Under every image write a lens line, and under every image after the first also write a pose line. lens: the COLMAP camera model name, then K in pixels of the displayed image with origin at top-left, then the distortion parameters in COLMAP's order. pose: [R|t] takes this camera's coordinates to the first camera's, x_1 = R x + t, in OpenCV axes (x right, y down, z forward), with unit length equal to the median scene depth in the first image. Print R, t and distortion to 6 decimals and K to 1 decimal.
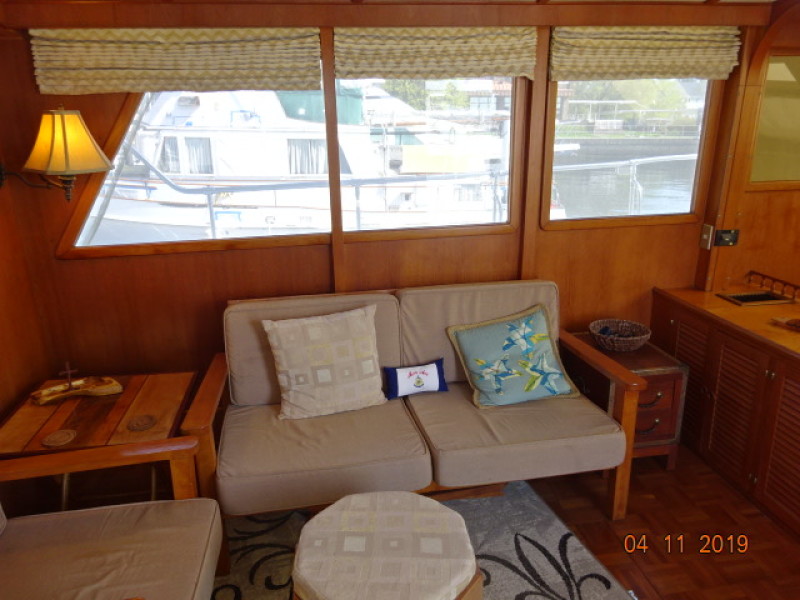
lens RADIAL K [[590.5, 0, 404.5], [0, 590.5, 302.2], [0, 0, 1]] dist [0.023896, -0.024820]
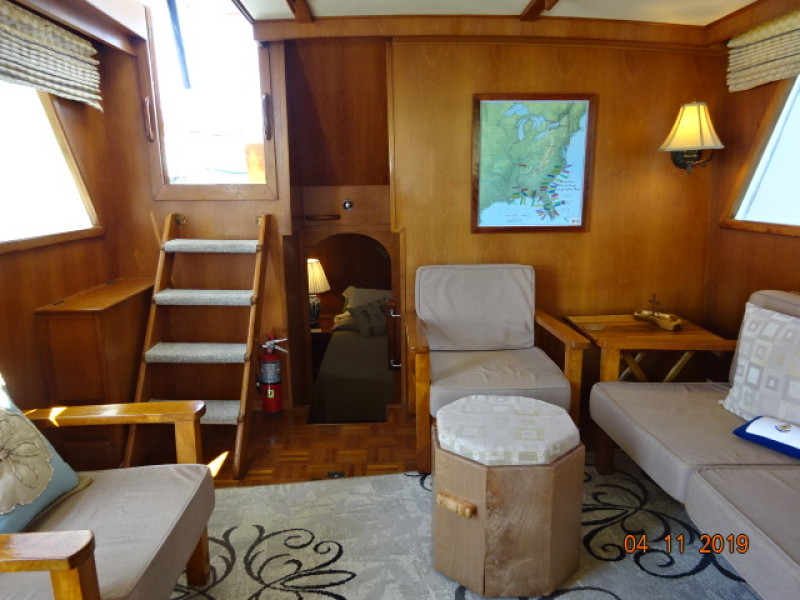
lens RADIAL K [[590.5, 0, 404.2], [0, 590.5, 298.5], [0, 0, 1]] dist [0.023896, -0.024820]
pose [[-0.110751, 0.216162, -0.970056, 0.696634], [-0.270372, 0.932694, 0.238705, -0.049605], [0.956364, 0.288713, -0.044853, 0.461291]]
